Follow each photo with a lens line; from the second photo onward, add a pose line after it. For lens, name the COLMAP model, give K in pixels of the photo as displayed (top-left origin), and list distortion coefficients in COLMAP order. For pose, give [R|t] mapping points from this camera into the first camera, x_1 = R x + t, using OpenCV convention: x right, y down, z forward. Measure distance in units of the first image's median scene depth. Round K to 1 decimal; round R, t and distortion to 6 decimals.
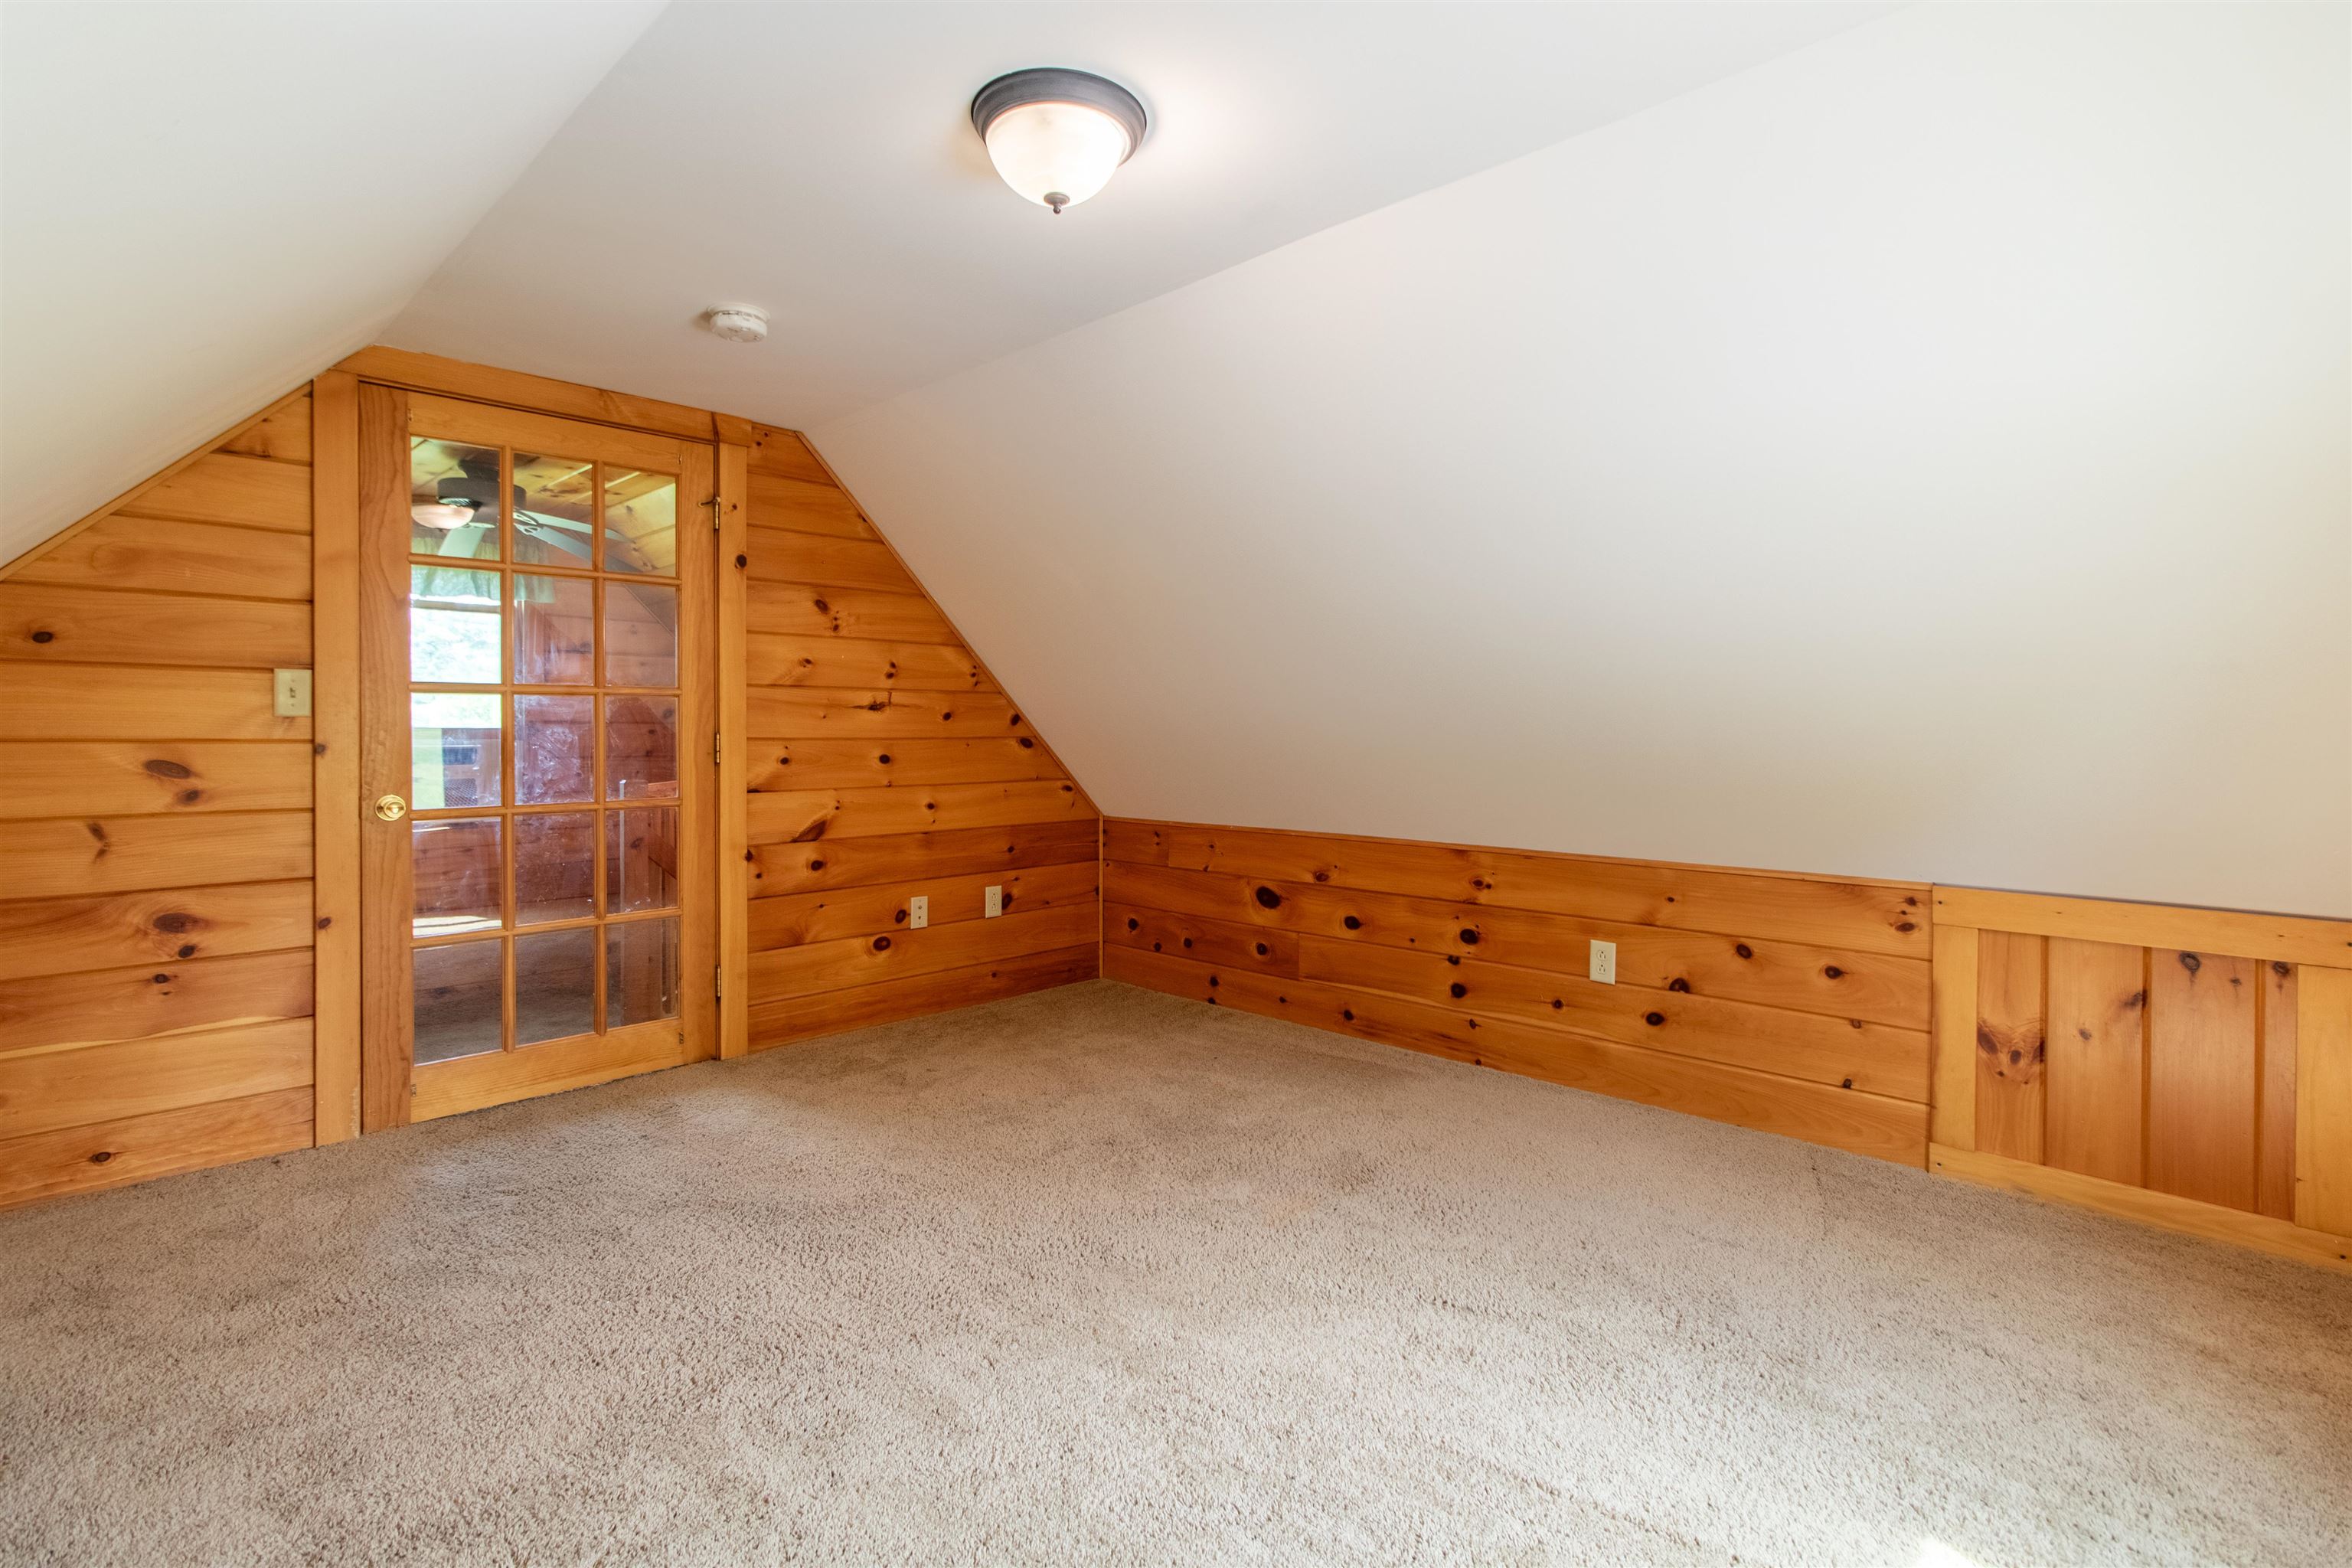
lens RADIAL K [[1112.6, 0, 1177.4], [0, 1112.6, 734.1], [0, 0, 1]] dist [0.001647, 0.000368]
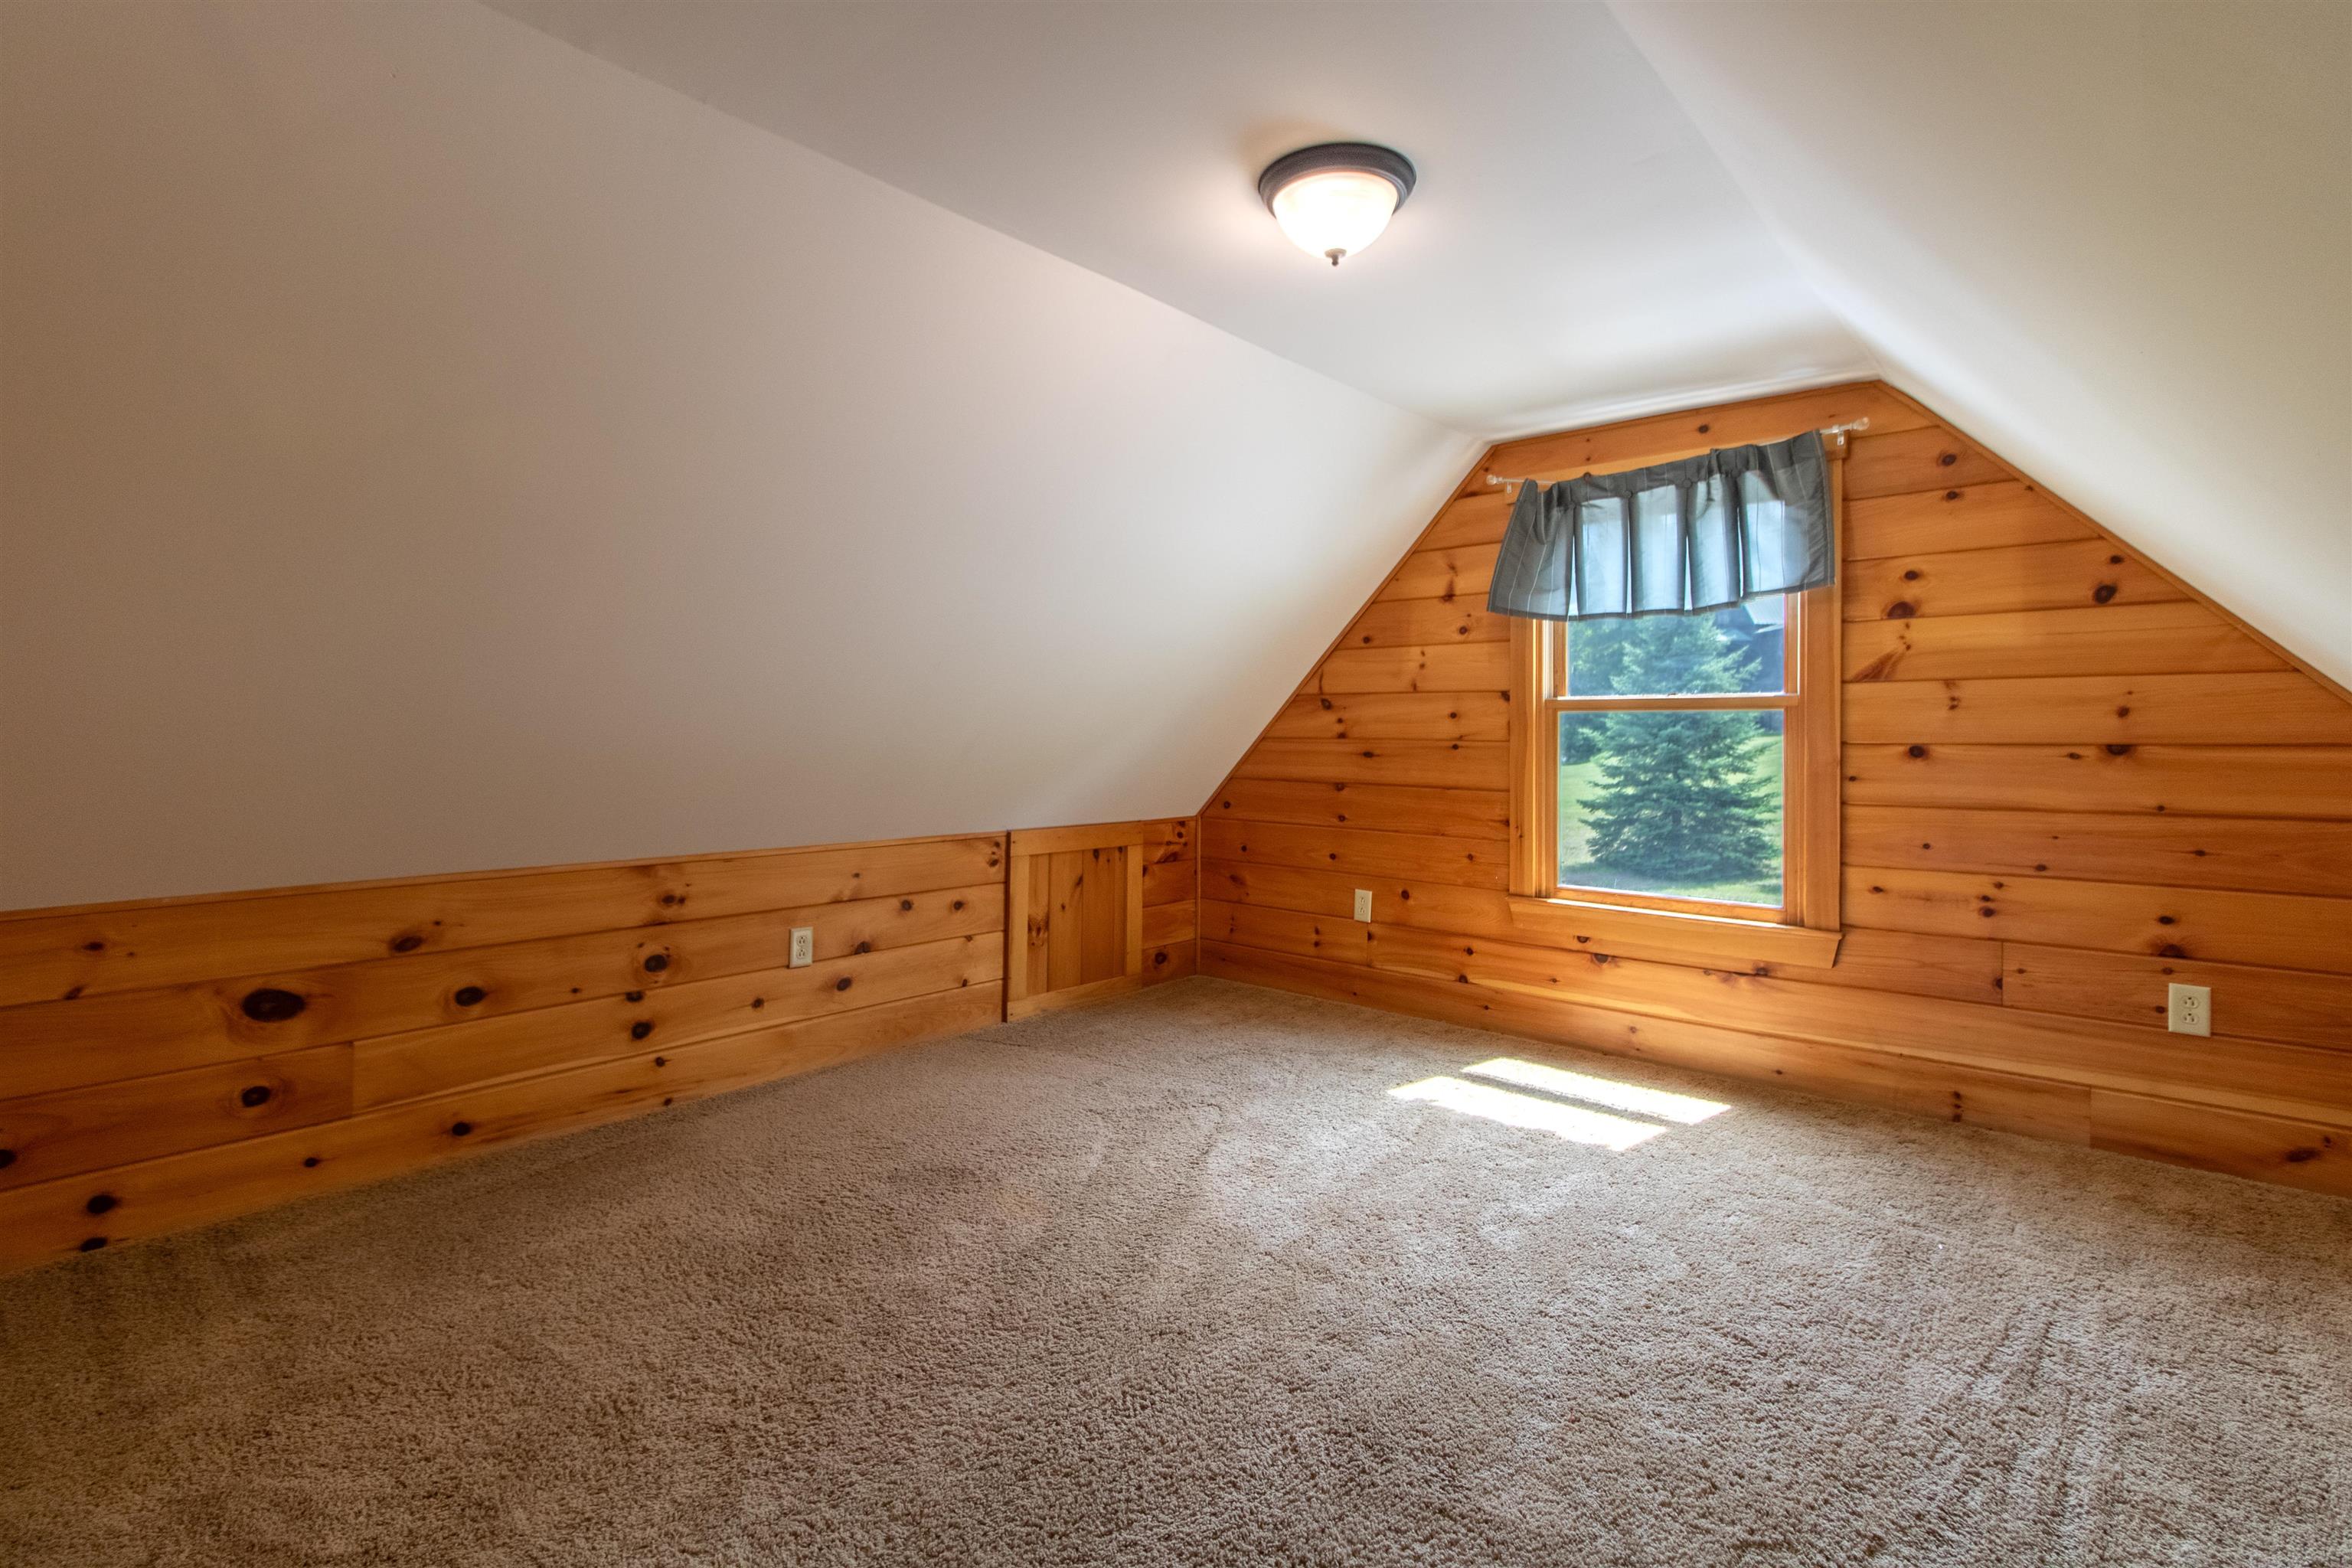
lens RADIAL K [[1112.6, 0, 1177.4], [0, 1112.6, 734.1], [0, 0, 1]] dist [0.001647, 0.000368]
pose [[-0.046022, 0.001842, 0.998939, -0.634380], [0.005266, 0.999985, -0.001601, 0.006336], [-0.998927, 0.005187, -0.046031, 0.638865]]
